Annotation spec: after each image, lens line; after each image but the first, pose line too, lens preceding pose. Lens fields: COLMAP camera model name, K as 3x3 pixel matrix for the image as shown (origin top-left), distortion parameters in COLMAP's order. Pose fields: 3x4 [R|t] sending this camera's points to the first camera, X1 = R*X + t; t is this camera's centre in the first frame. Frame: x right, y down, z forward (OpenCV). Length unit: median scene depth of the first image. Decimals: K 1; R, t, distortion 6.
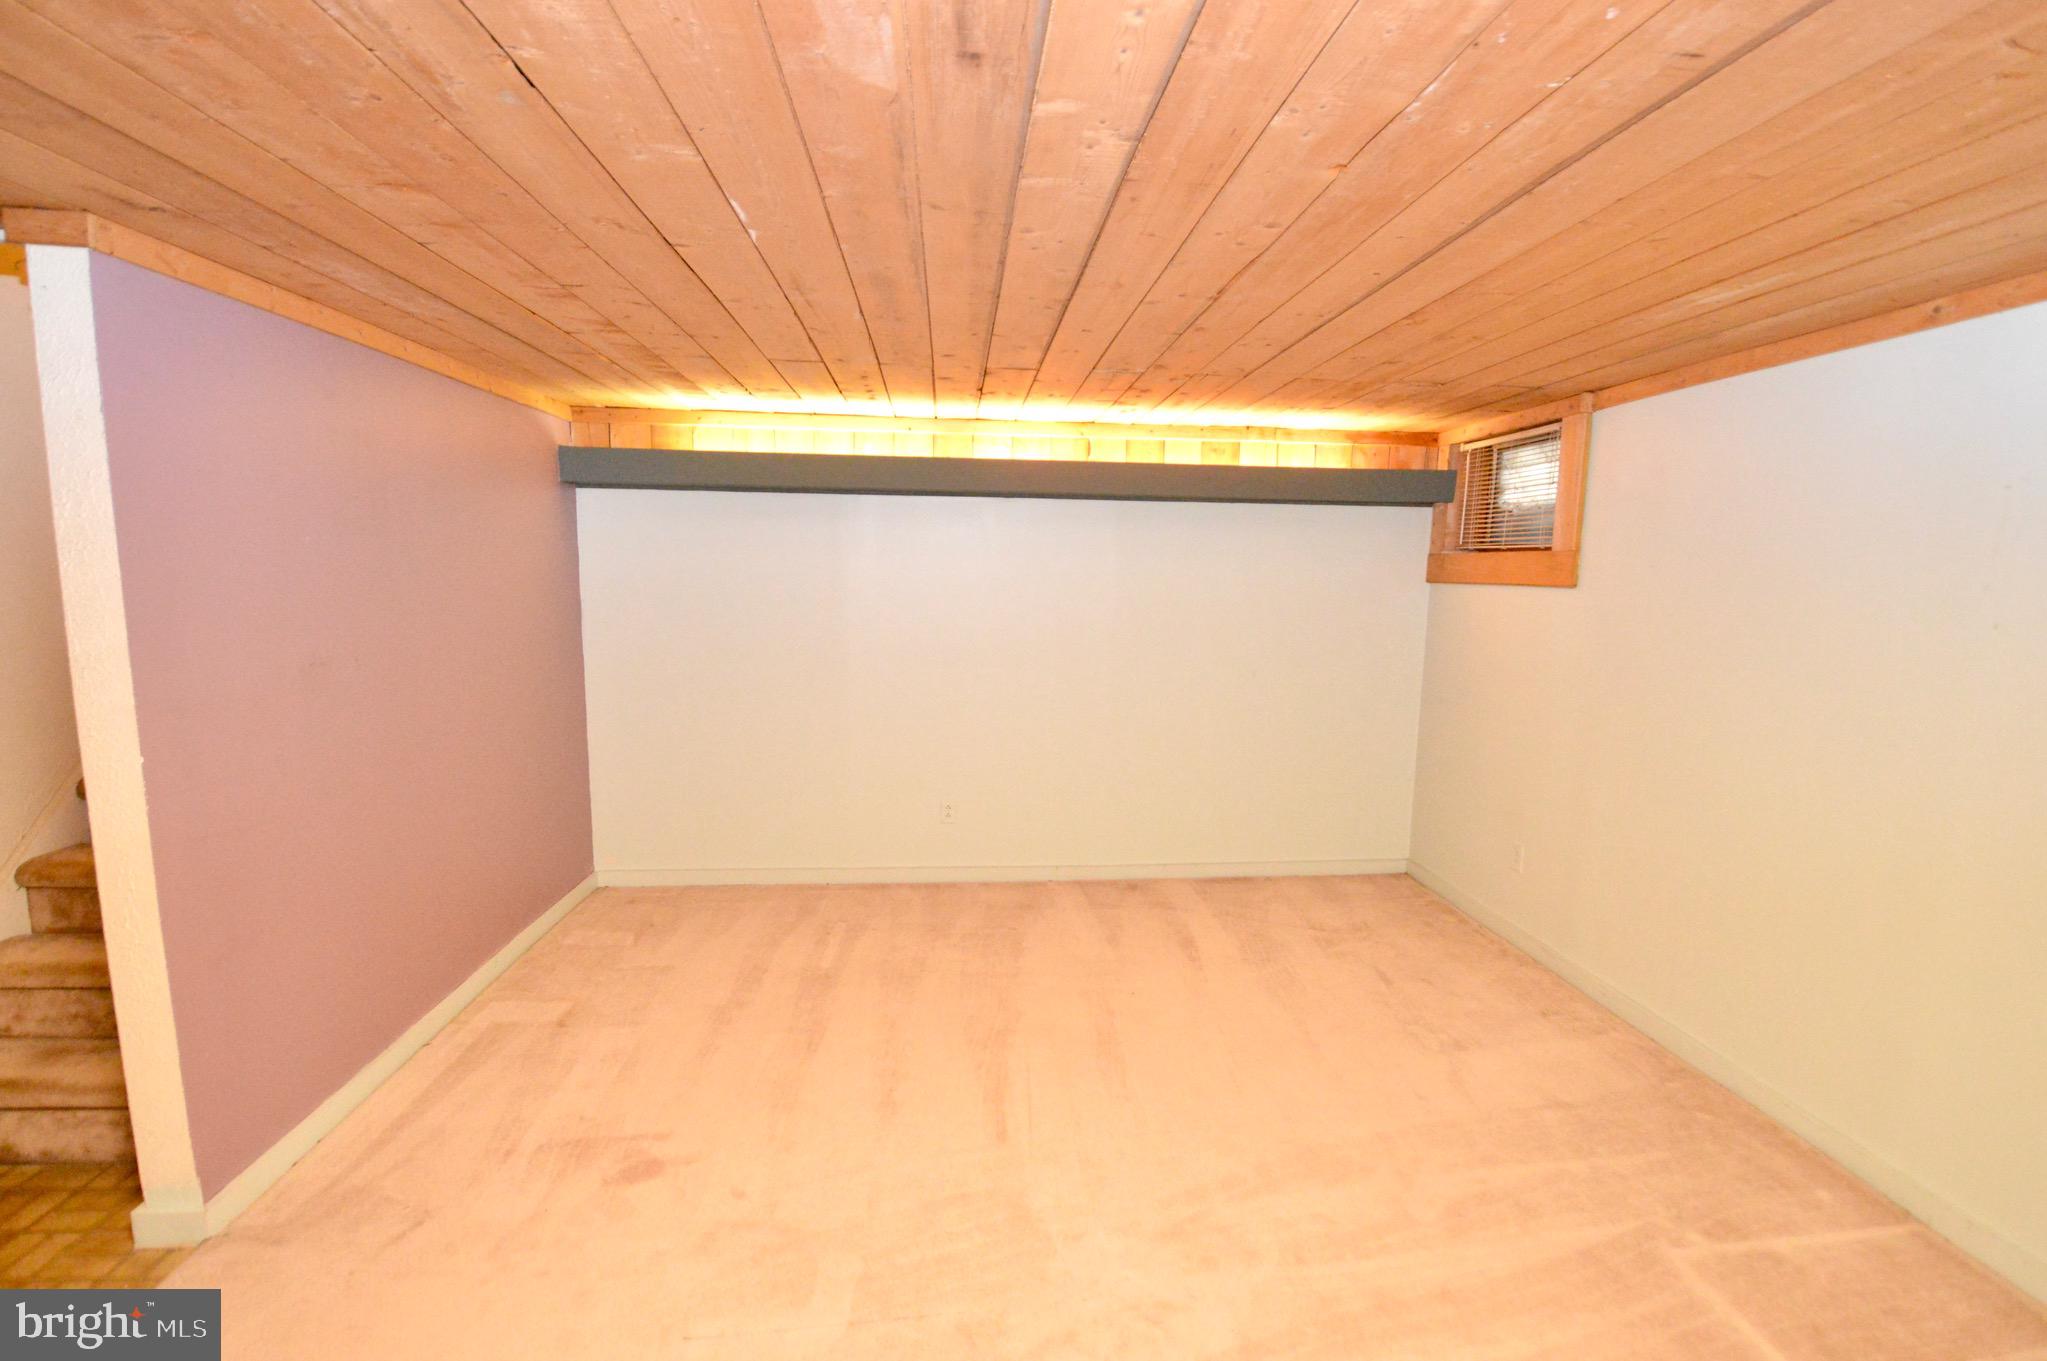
lens RADIAL K [[942.9, 0, 1041.2], [0, 942.9, 699.6], [0, 0, 1]] dist [0.011640, -0.019869]
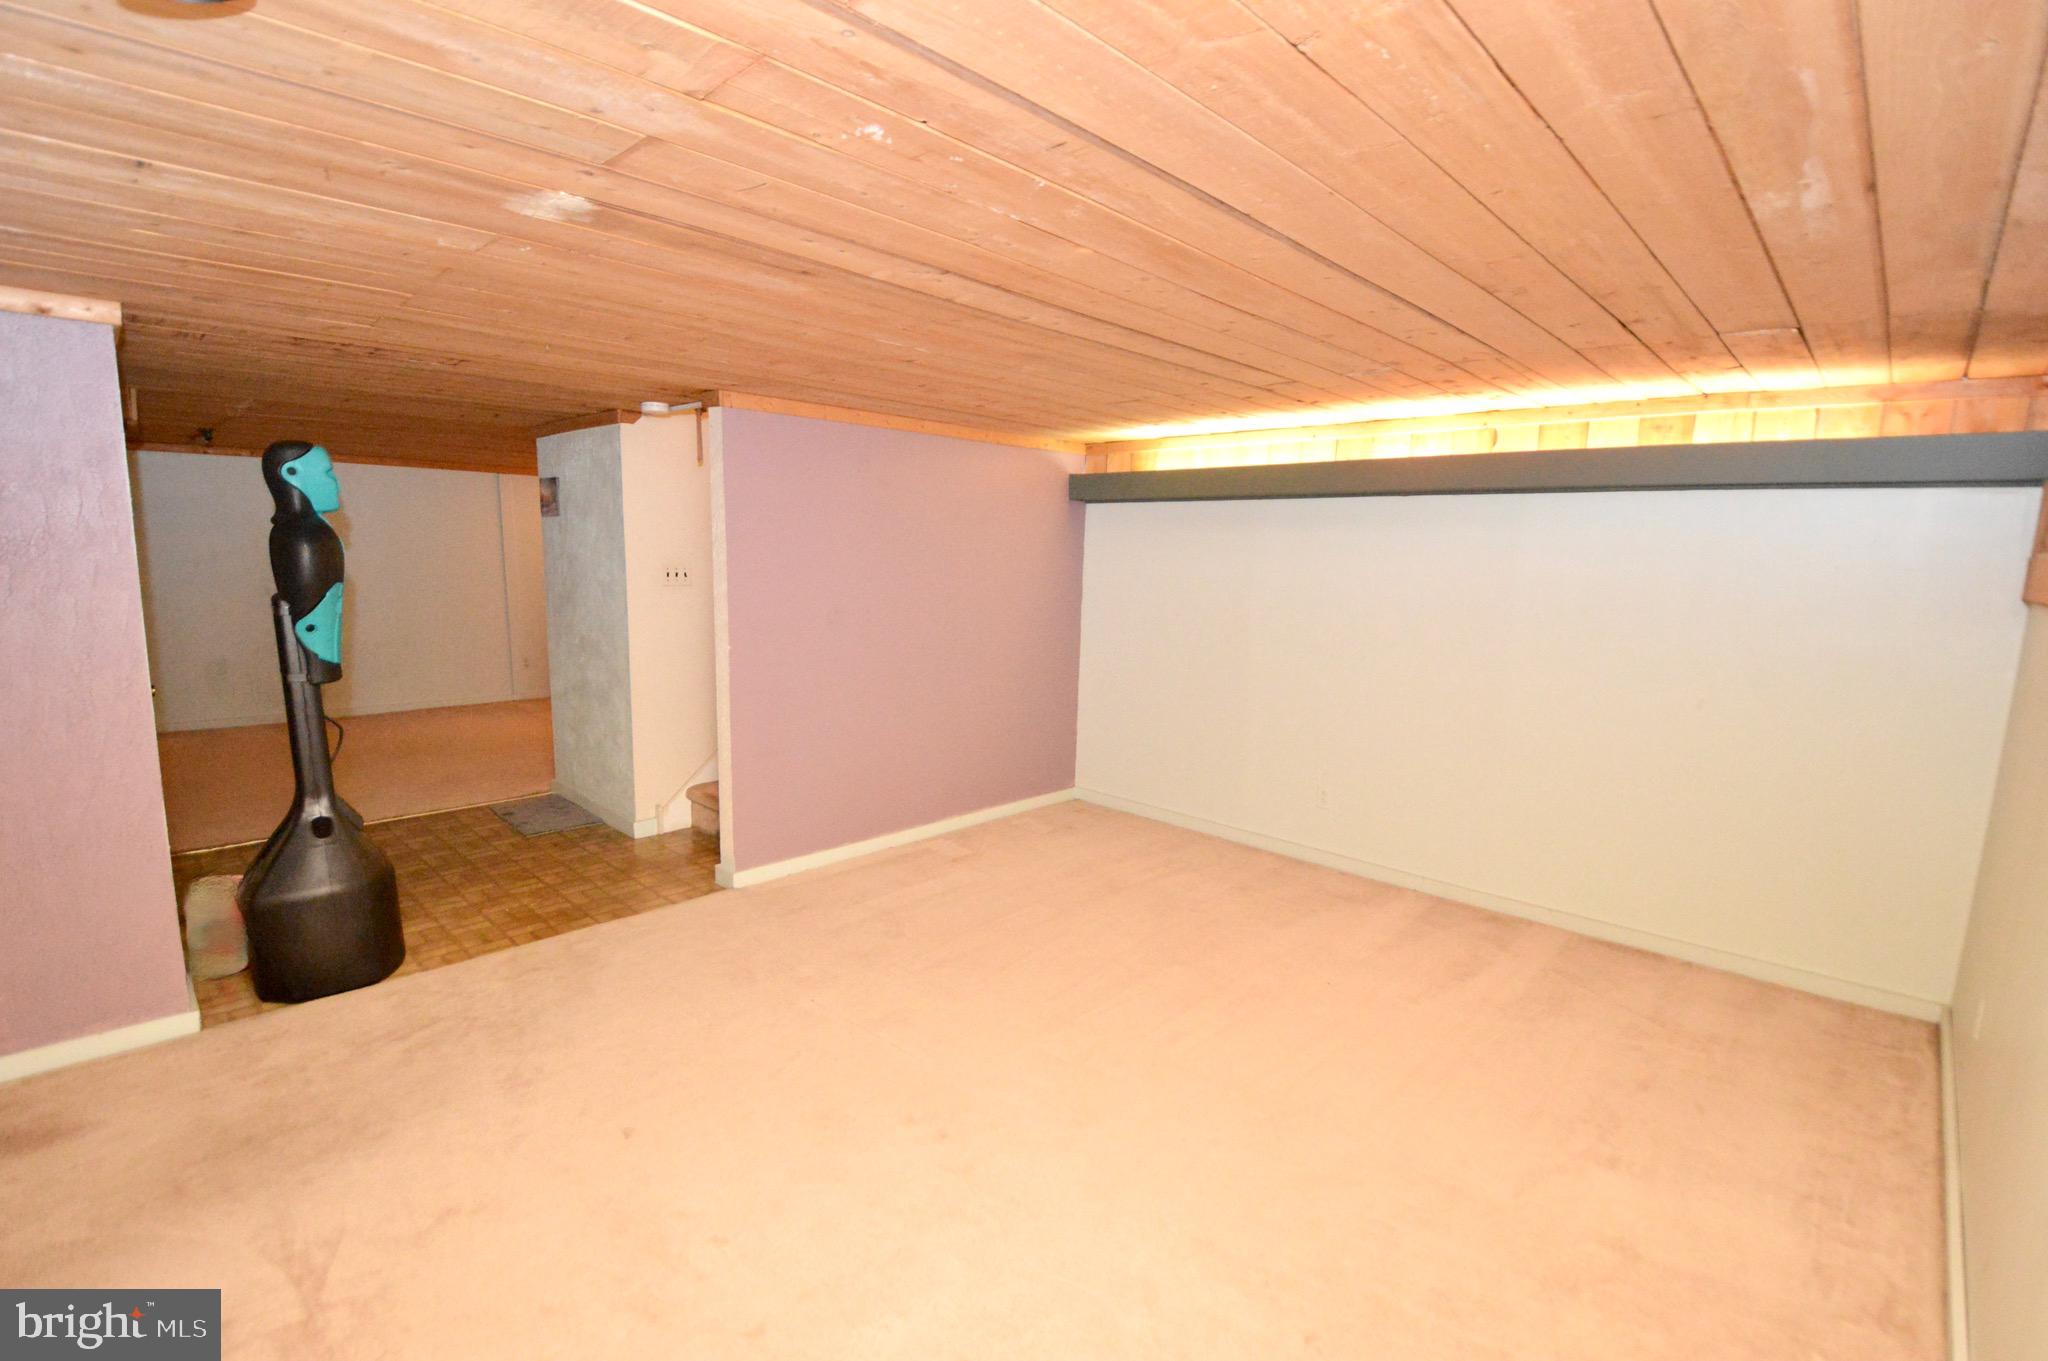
lens RADIAL K [[943.3, 0, 1013.0], [0, 943.3, 694.9], [0, 0, 1]] dist [0.011640, -0.019869]
pose [[0.640776, 0.116302, -0.758868, 0.482317], [-0.122000, 0.991324, 0.048913, -0.003502], [0.757973, 0.061239, 0.649405, 0.048716]]
